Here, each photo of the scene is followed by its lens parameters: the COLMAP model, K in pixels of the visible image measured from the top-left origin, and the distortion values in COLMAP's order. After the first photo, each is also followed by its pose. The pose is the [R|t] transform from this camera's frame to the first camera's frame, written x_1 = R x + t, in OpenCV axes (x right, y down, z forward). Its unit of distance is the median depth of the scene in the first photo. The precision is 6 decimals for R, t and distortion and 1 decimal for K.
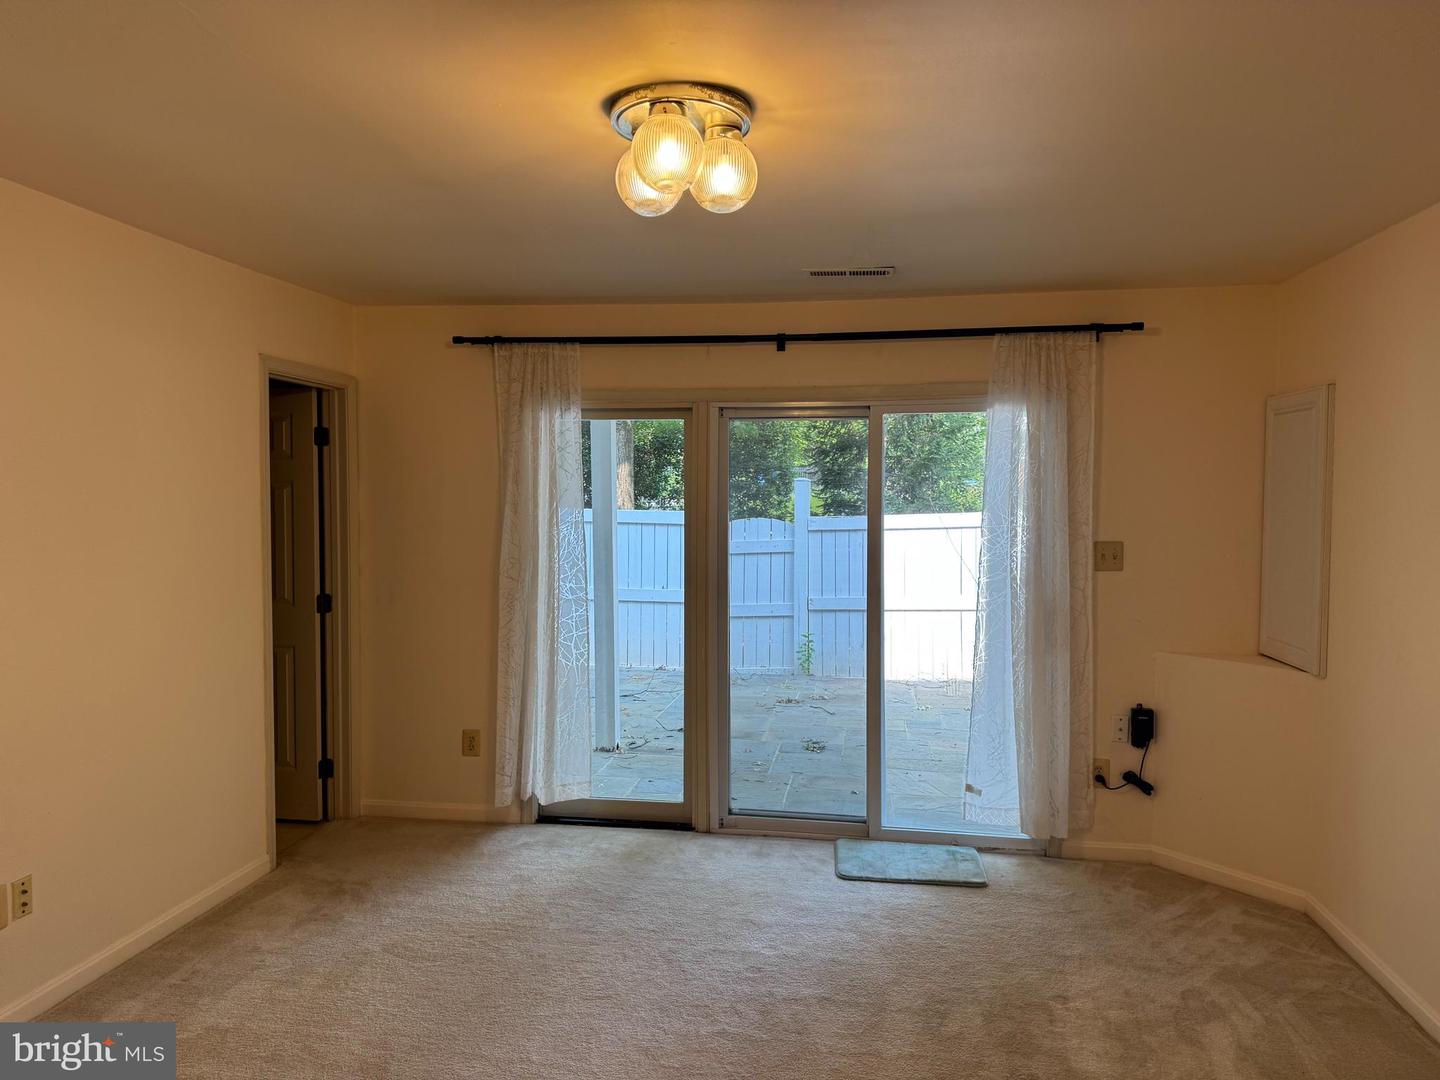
lens RADIAL K [[1015.2, 0, 720.1], [0, 1015.2, 538.4], [0, 0, 1]] dist [0.080544, -0.100320]
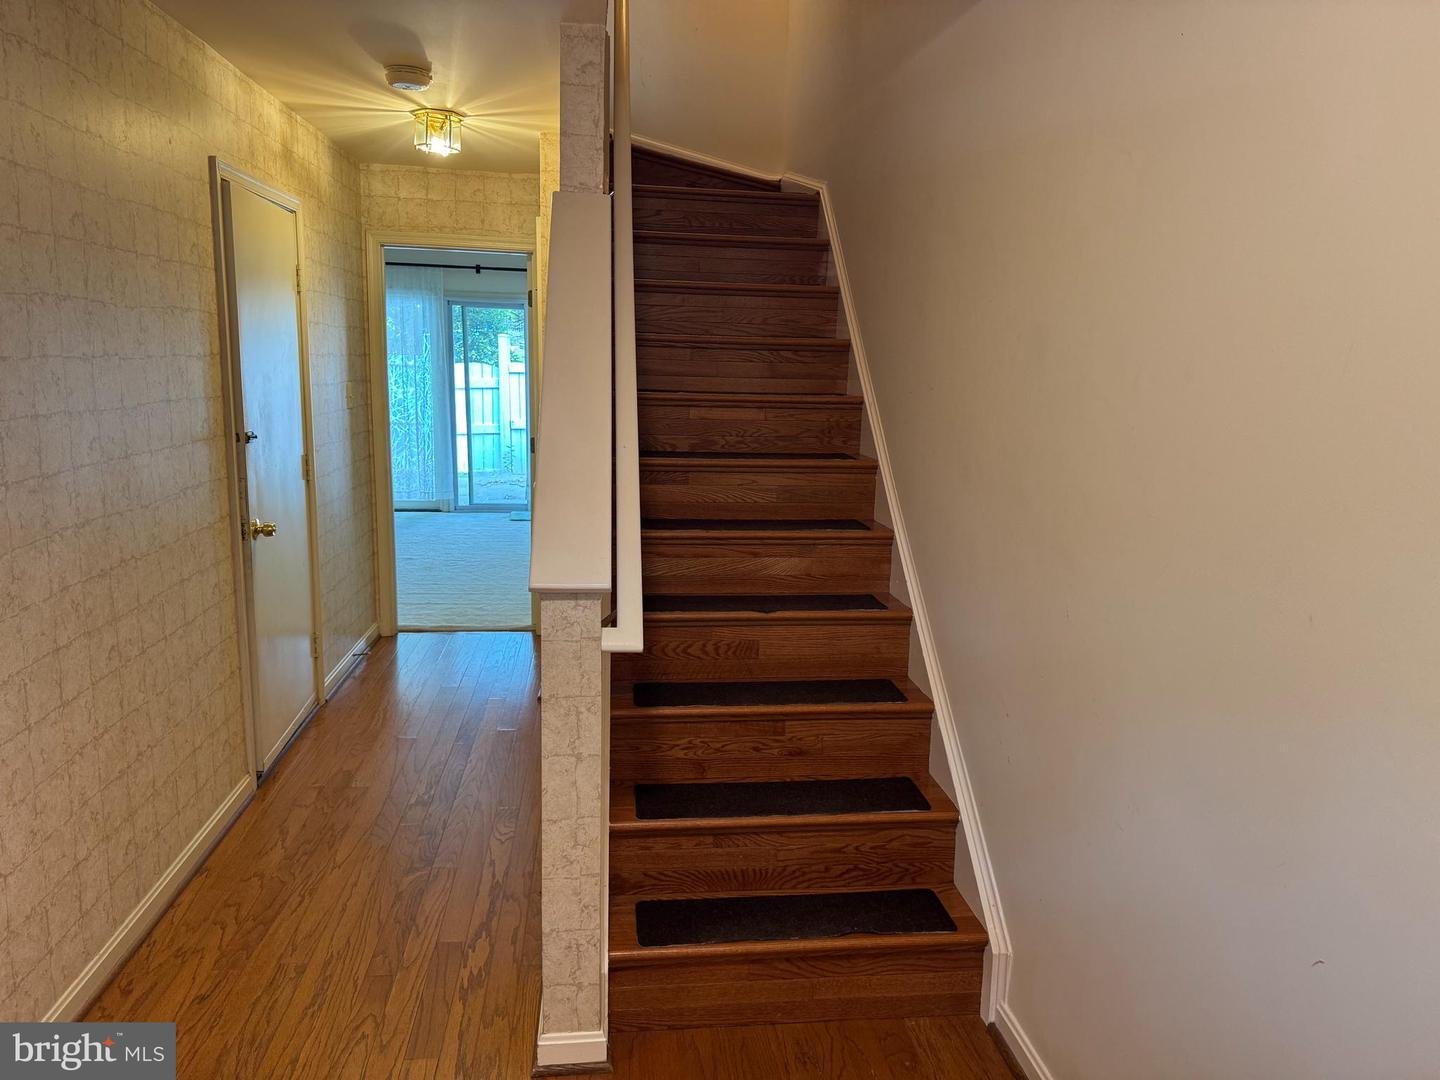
lens RADIAL K [[1015.2, 0, 722.8], [0, 1015.2, 538.9], [0, 0, 1]] dist [0.080544, -0.100320]
pose [[0.963176, -0.035427, 0.266527, -0.013447], [-0.002862, 0.989874, 0.141918, 0.019098], [-0.268856, -0.137455, 0.953322, -0.465903]]
